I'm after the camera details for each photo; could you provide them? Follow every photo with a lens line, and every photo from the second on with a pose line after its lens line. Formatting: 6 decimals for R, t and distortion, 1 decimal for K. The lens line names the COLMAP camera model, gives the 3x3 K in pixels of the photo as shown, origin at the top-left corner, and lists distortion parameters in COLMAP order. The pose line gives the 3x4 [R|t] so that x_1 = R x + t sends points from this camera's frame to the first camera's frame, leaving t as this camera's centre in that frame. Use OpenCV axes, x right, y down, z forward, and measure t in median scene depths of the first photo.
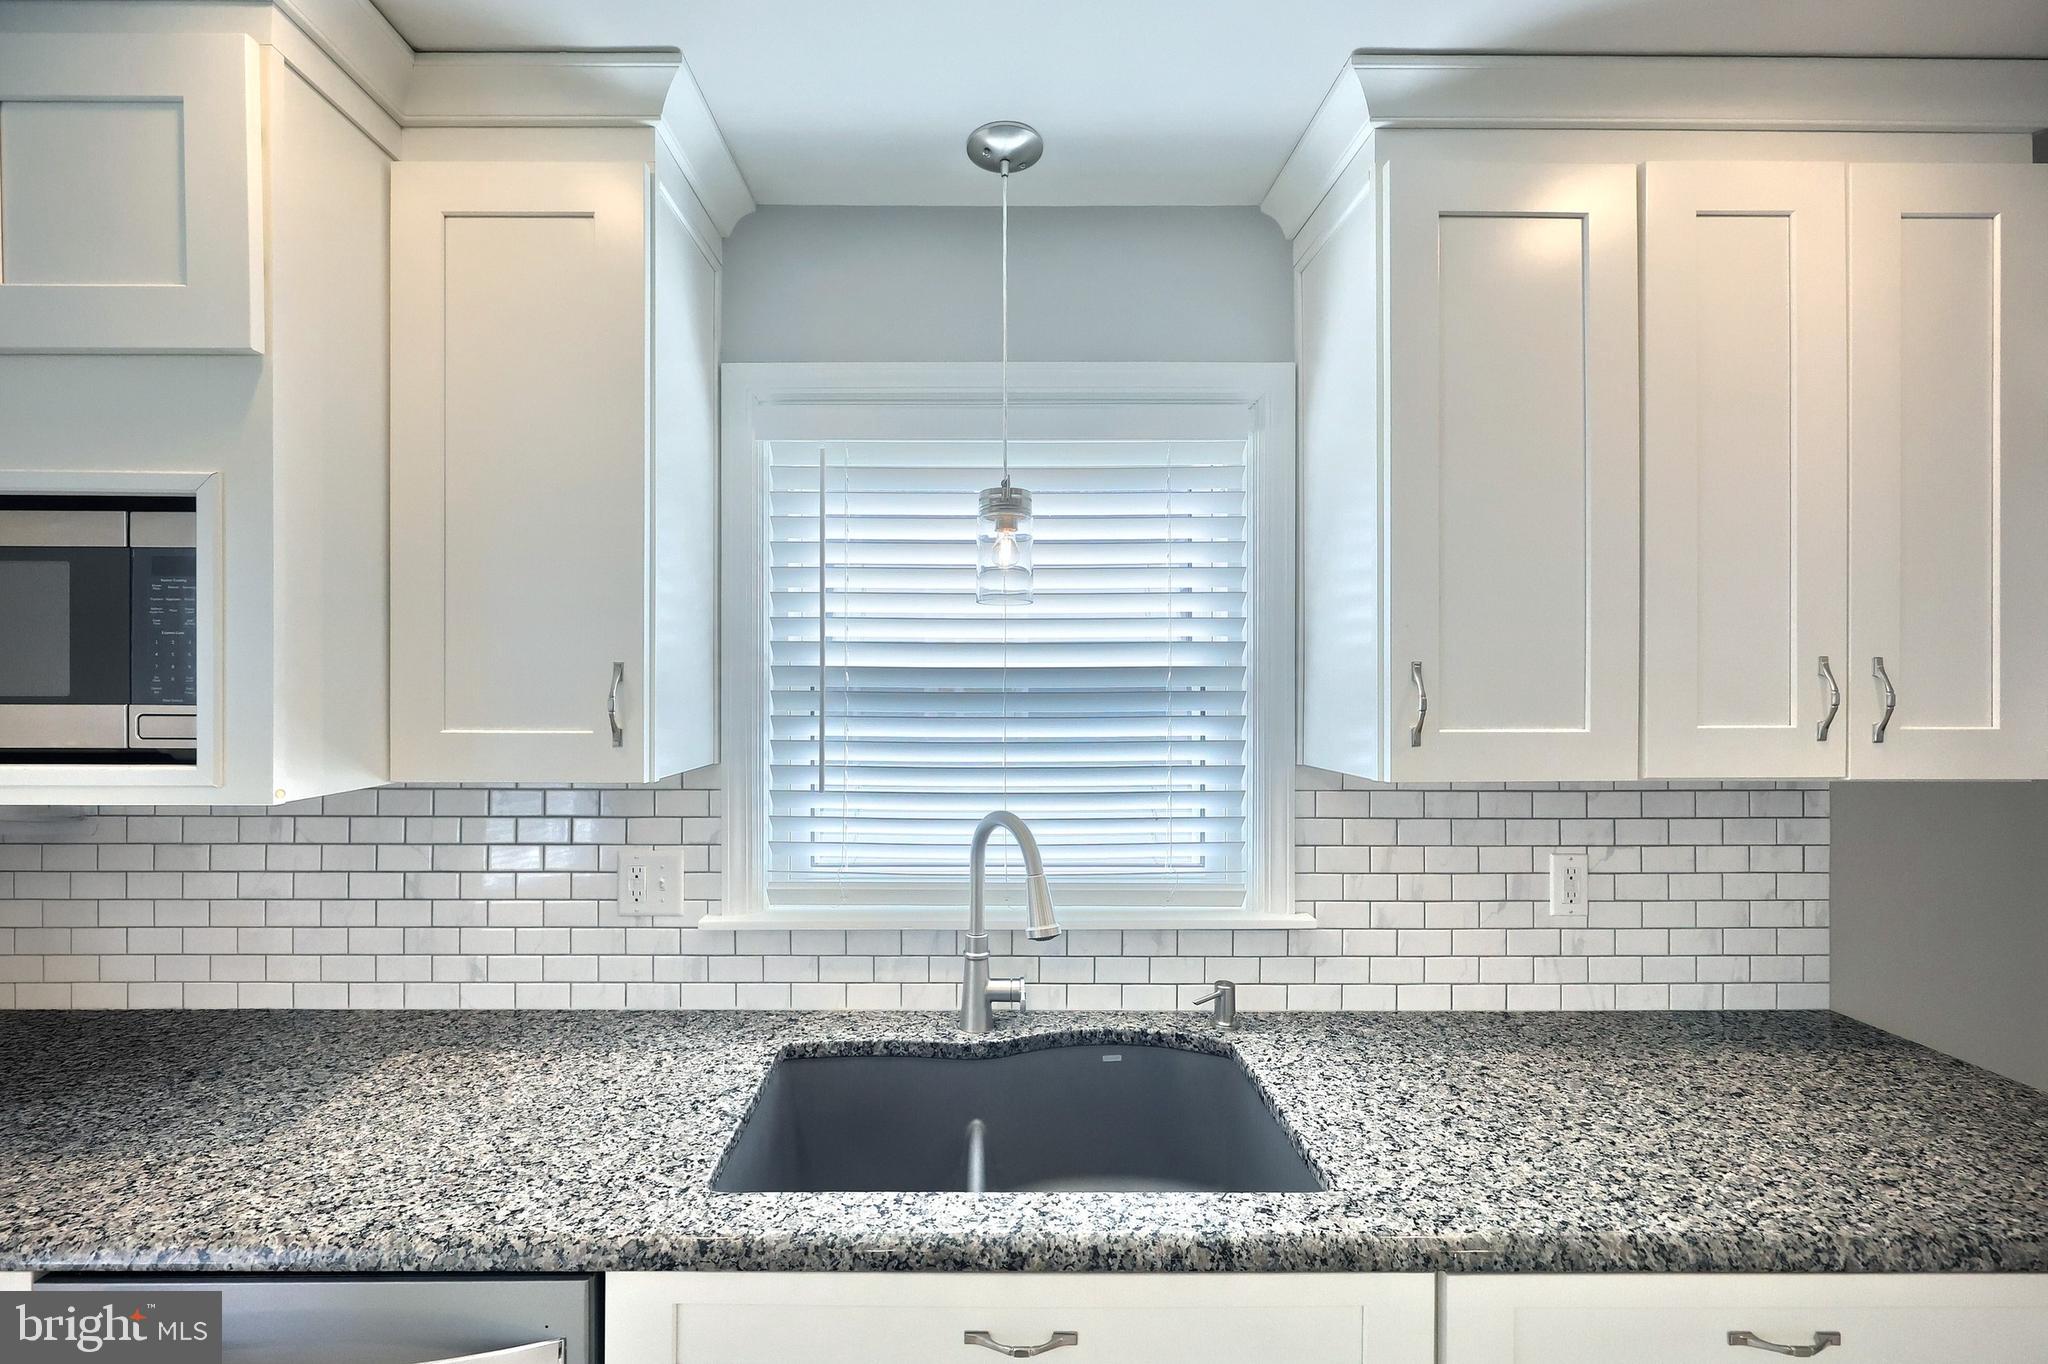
lens RADIAL K [[856.5, 0, 1005.7], [0, 856.5, 689.2], [0, 0, 1]] dist [-0.002490, 0.000814]
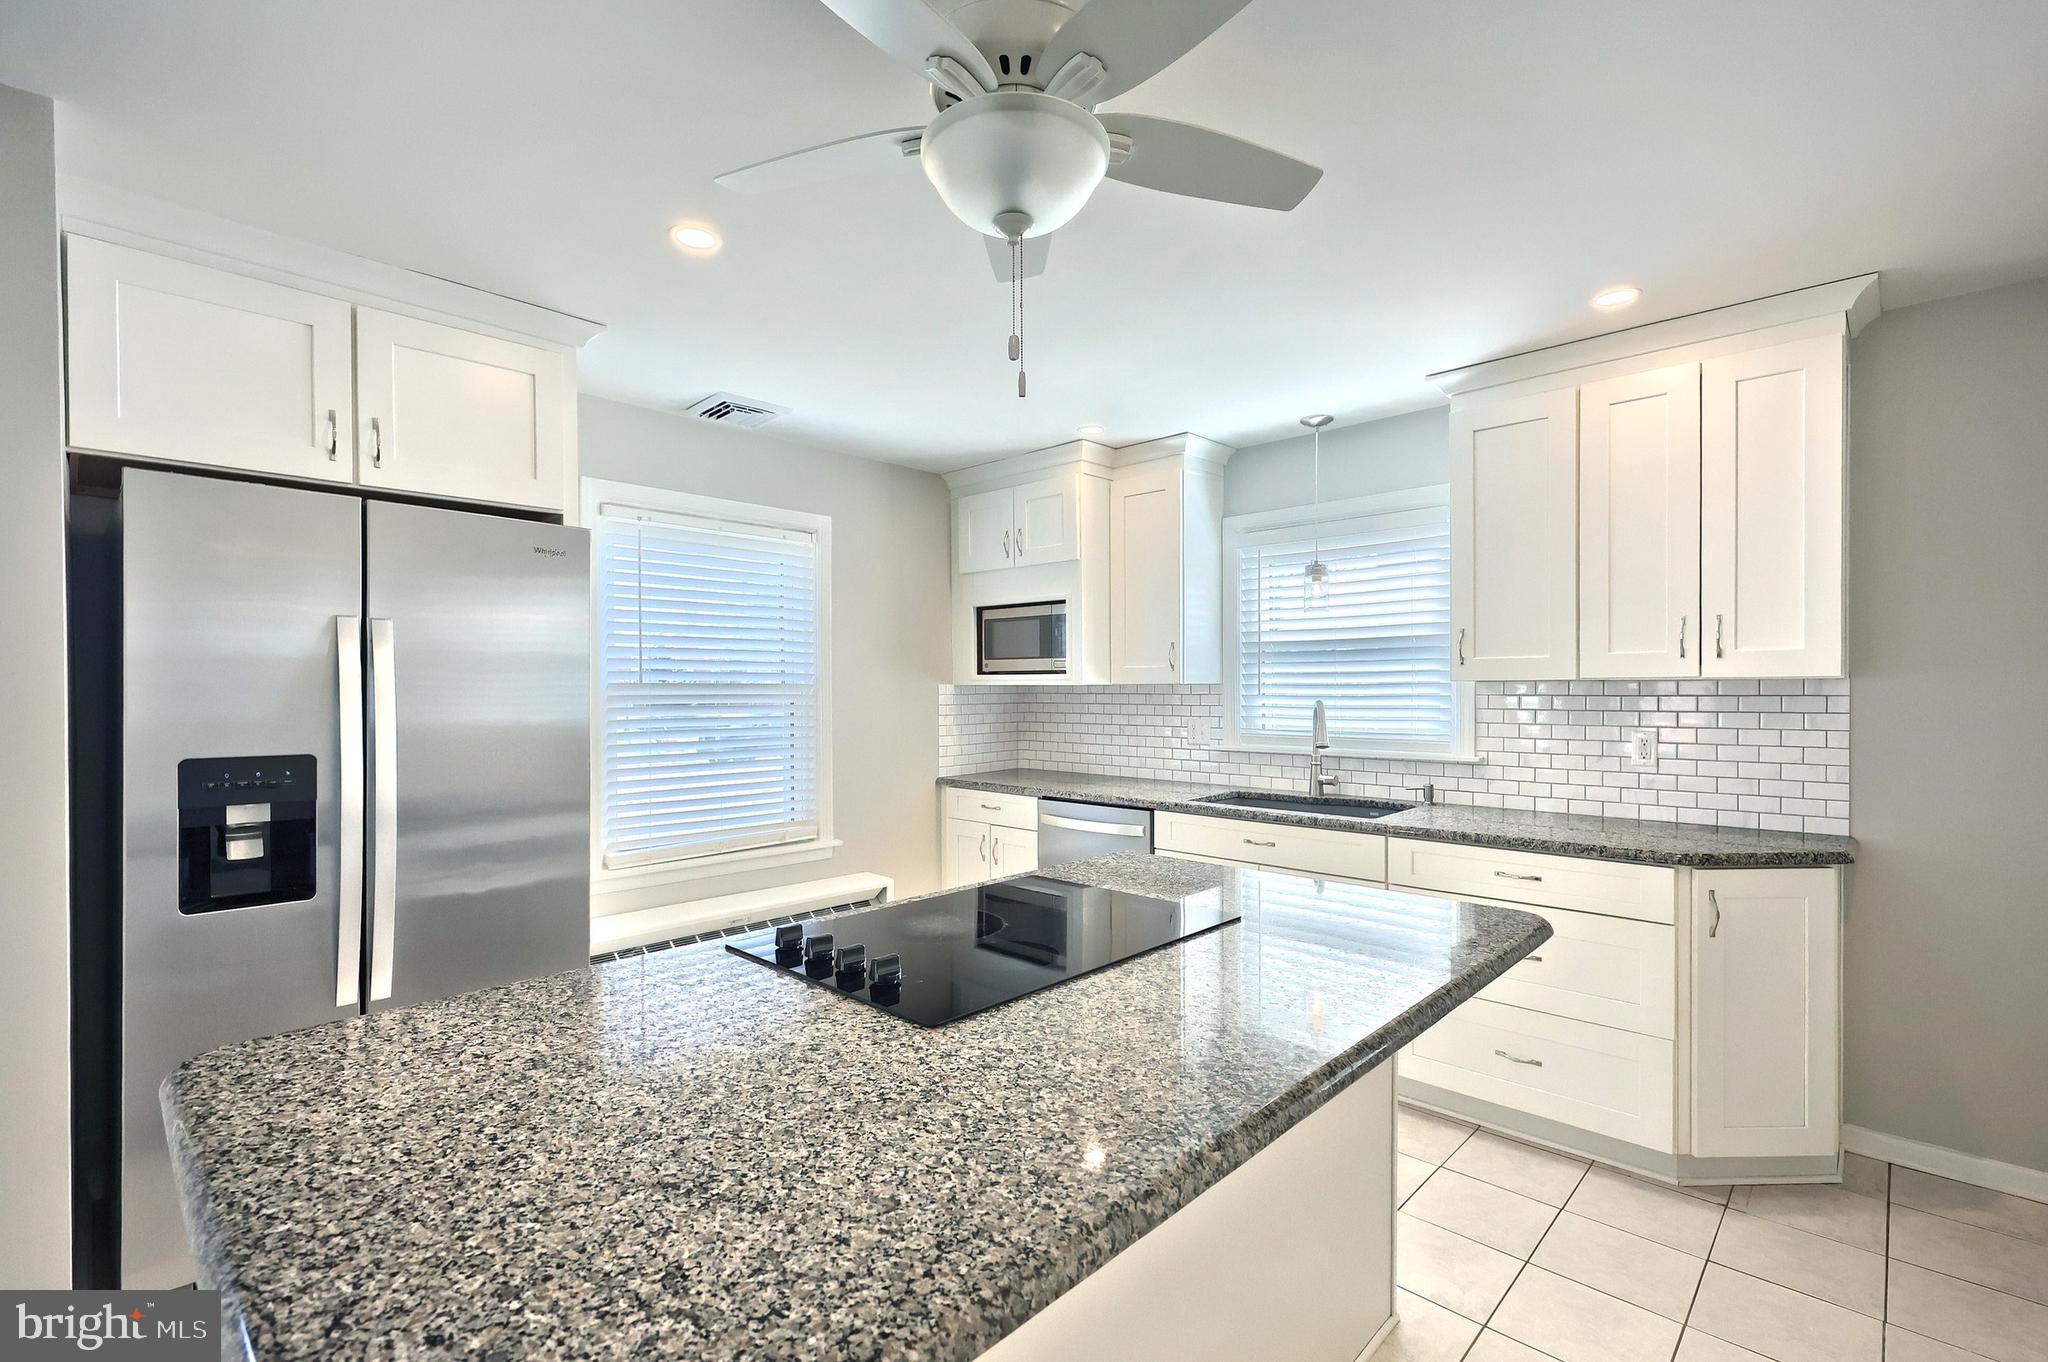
lens RADIAL K [[912.7, 0, 1023.8], [0, 912.7, 692.8], [0, 0, 1]] dist [0.012623, 0.000091]
pose [[0.719448, -0.001293, -0.694545, 1.082526], [0.003889, 0.999990, 0.002166, 0.107501], [0.694535, -0.004260, 0.719446, -1.284643]]
